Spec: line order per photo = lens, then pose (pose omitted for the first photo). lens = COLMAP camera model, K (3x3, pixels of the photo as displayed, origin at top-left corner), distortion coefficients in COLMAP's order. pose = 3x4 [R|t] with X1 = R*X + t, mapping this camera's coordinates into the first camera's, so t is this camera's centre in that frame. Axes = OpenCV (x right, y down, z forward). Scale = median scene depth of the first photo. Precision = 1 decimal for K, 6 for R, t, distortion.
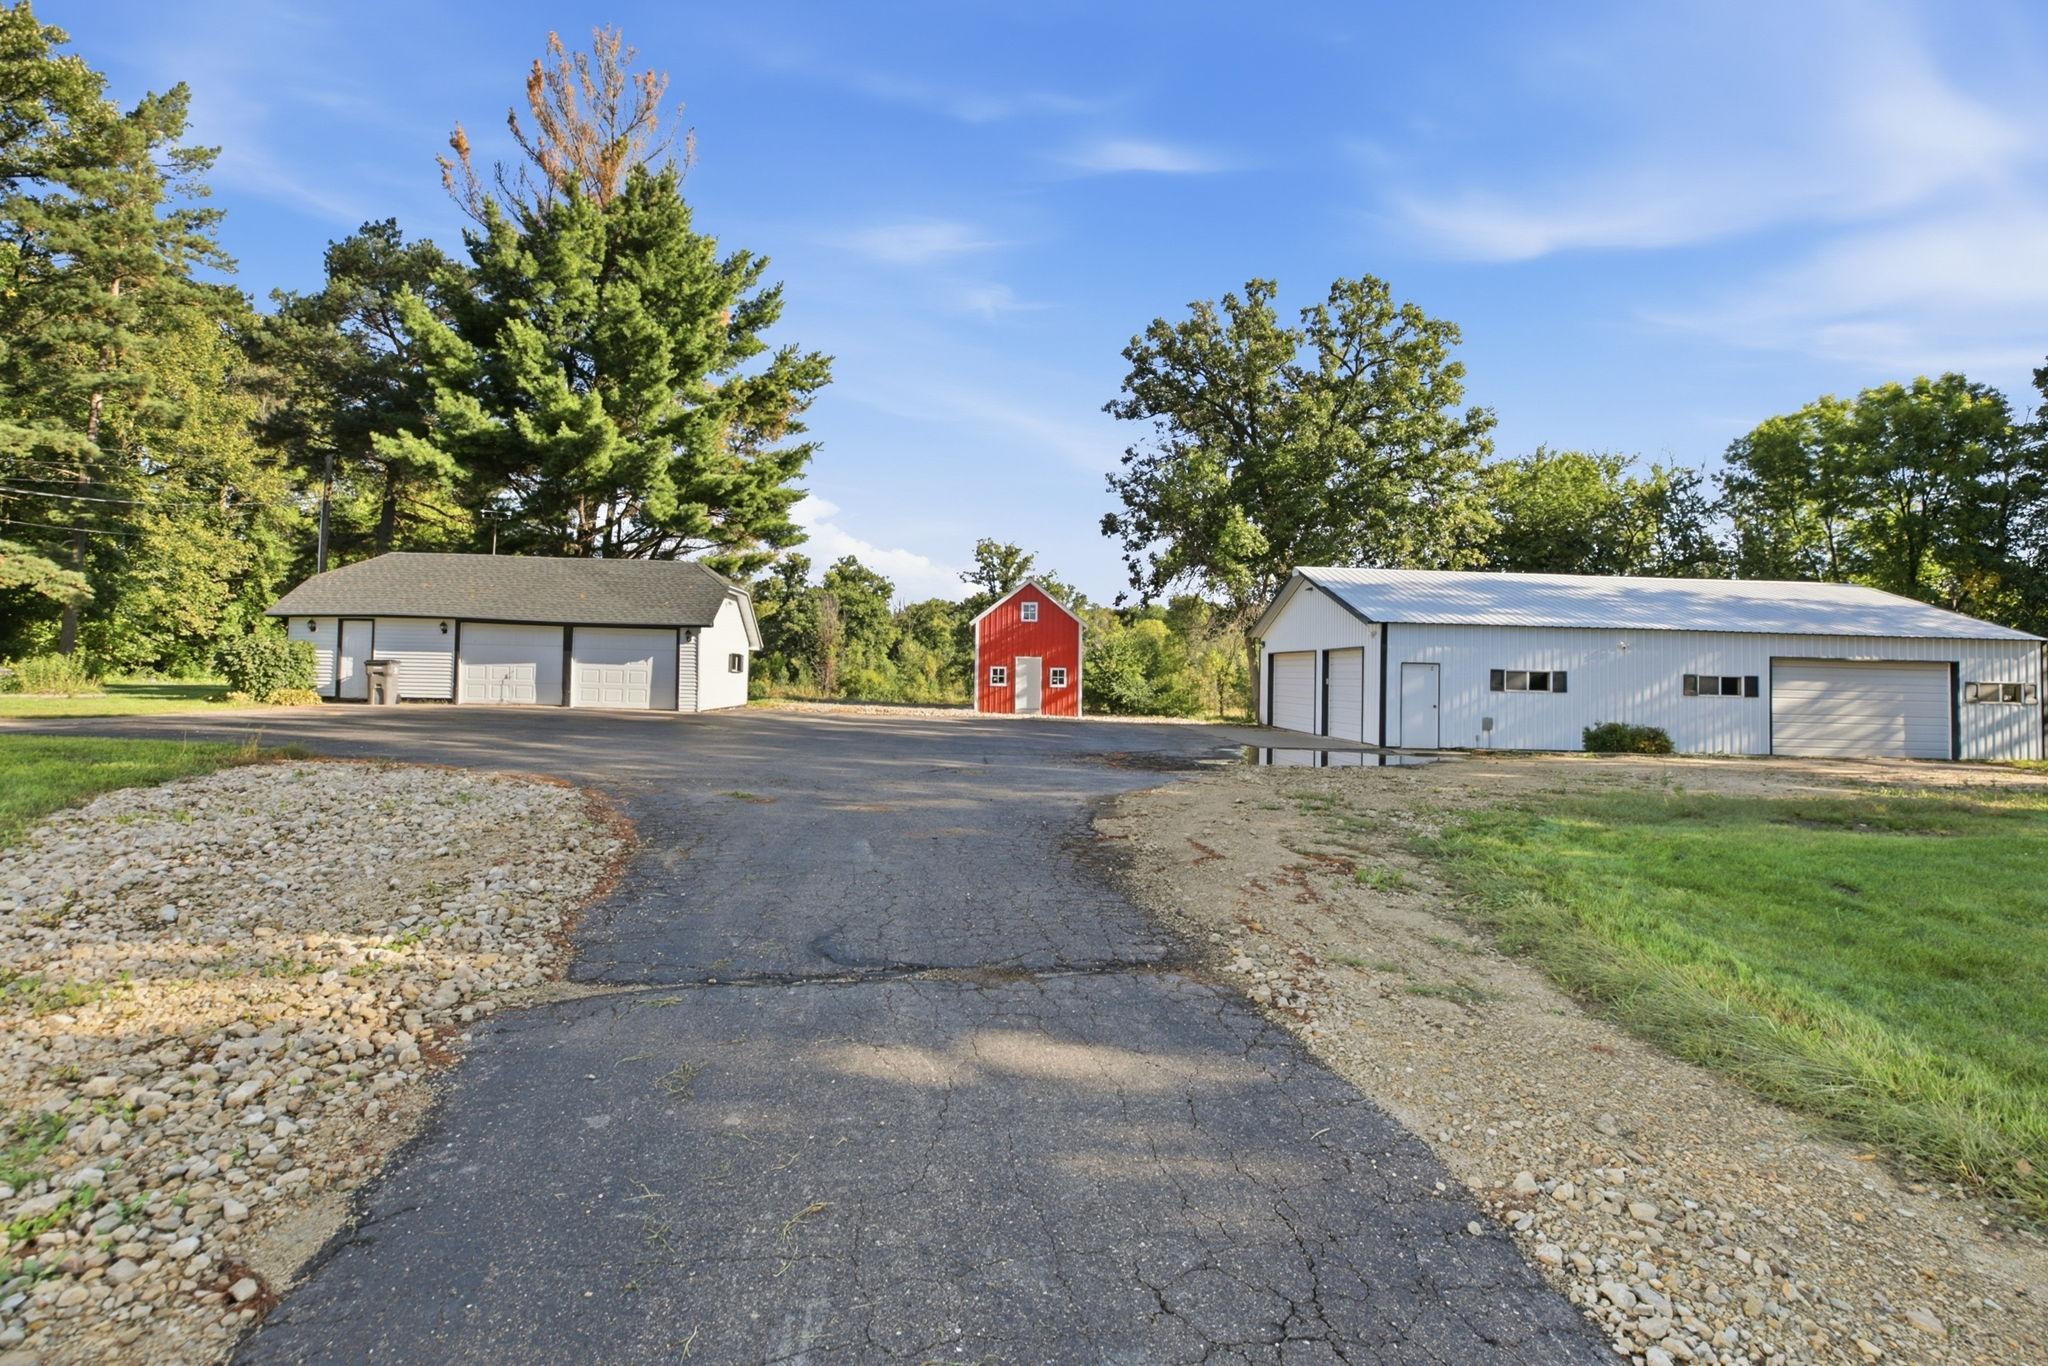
lens RADIAL K [[991.4, 0, 1027.3], [0, 991.4, 637.6], [0, 0, 1]] dist [-0.006591, -0.001368]
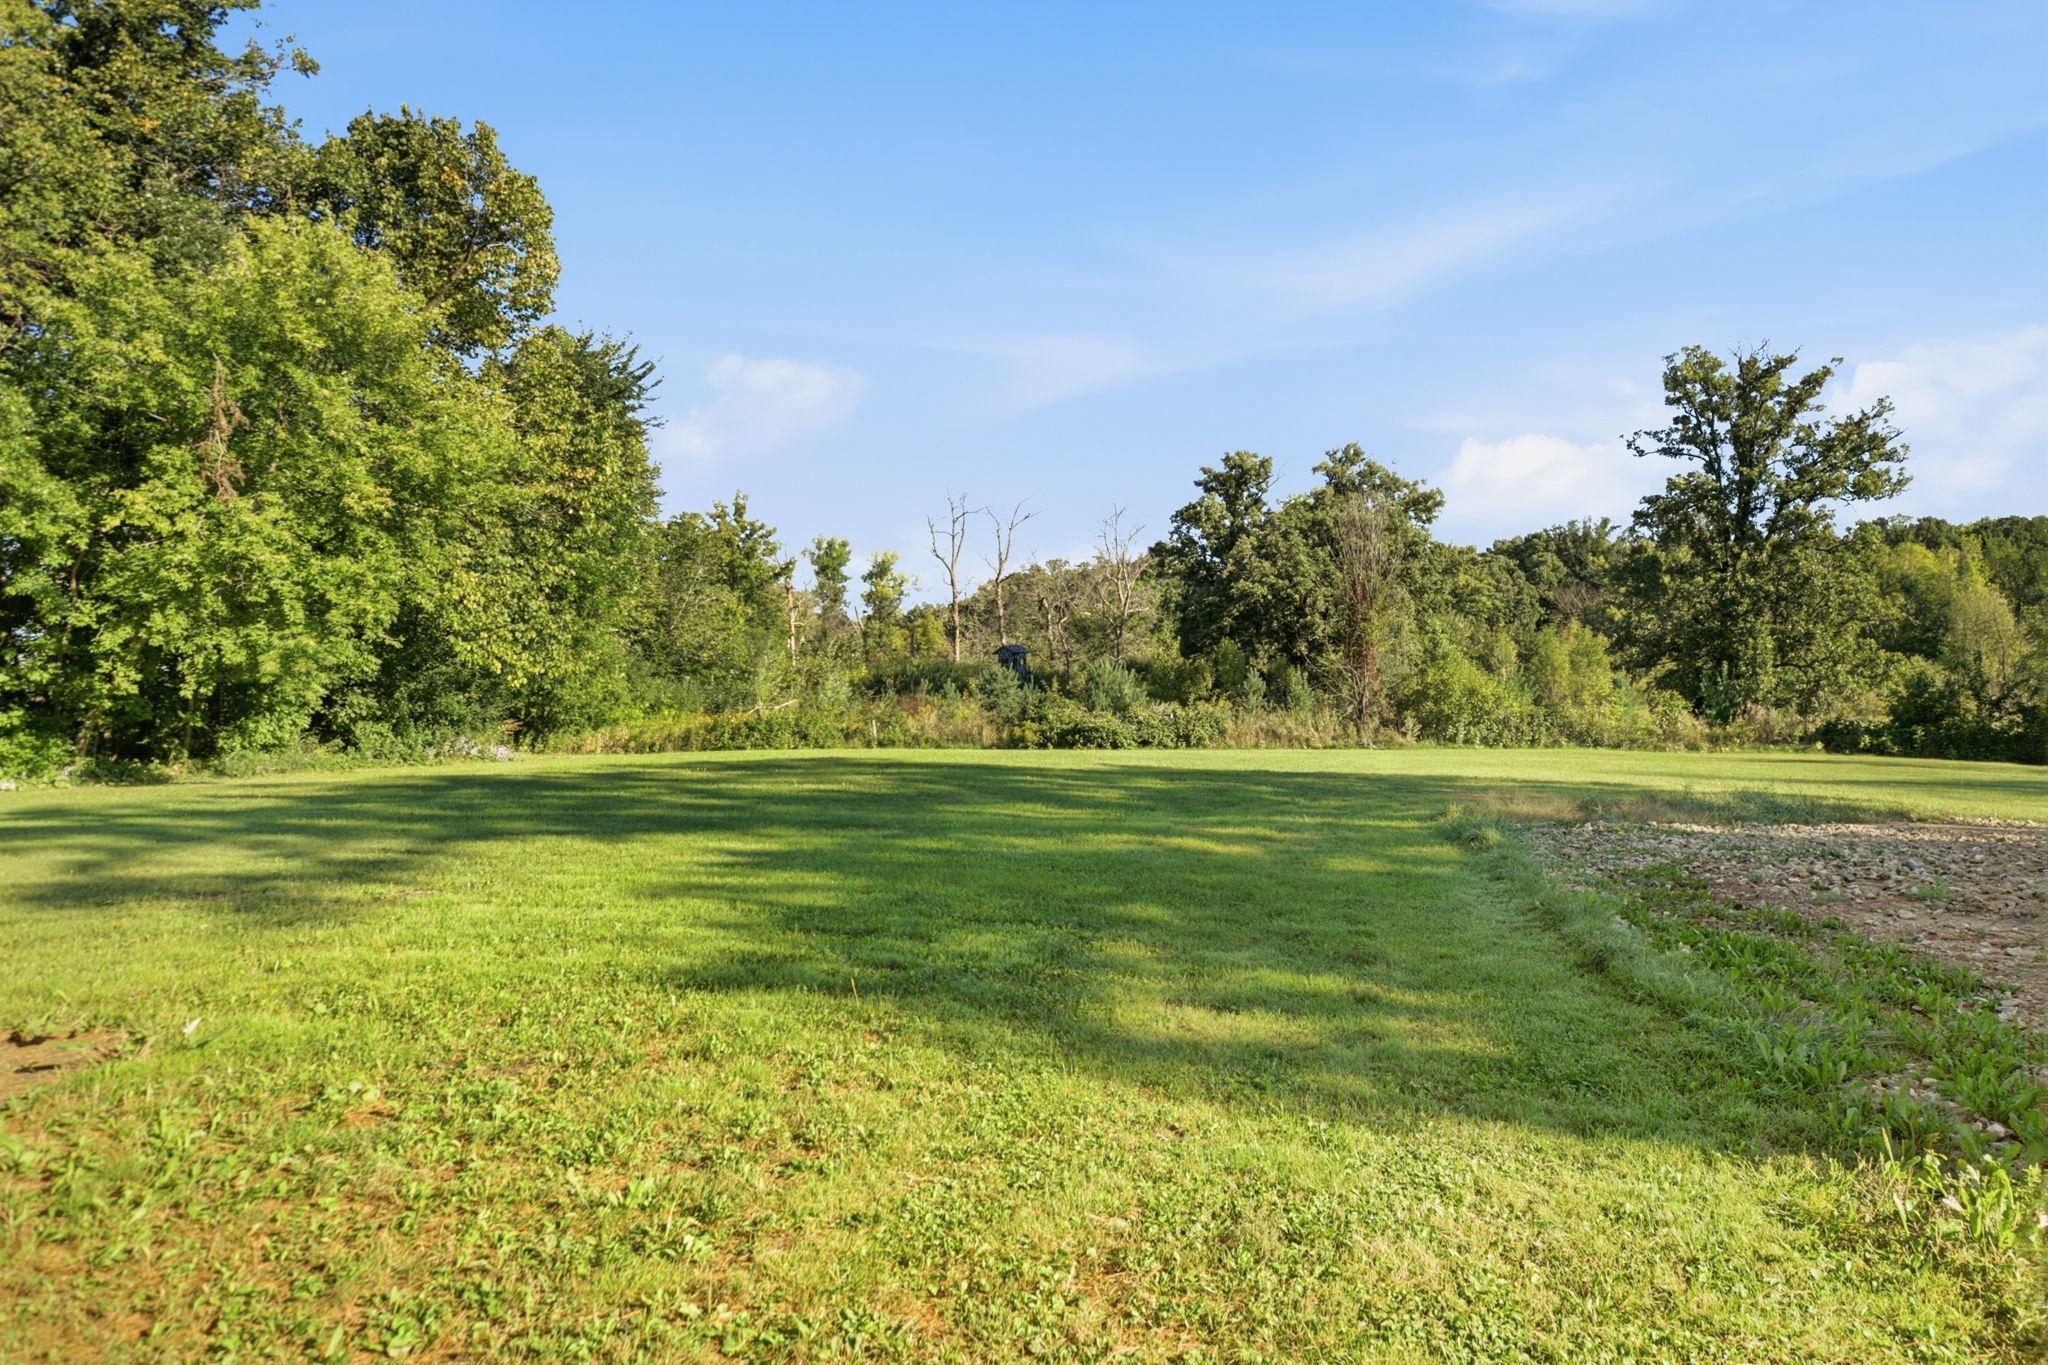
lens RADIAL K [[1339.0, 0, 1024.0], [0, 1339.0, 682.5], [0, 0, 1]] dist [-0.001858, -0.000758]
pose [[0.930926, -0.046133, -0.362283, -0.349593], [0.062043, 0.997548, 0.032397, 0.026192], [0.359900, -0.052637, 0.931505, 1.128259]]
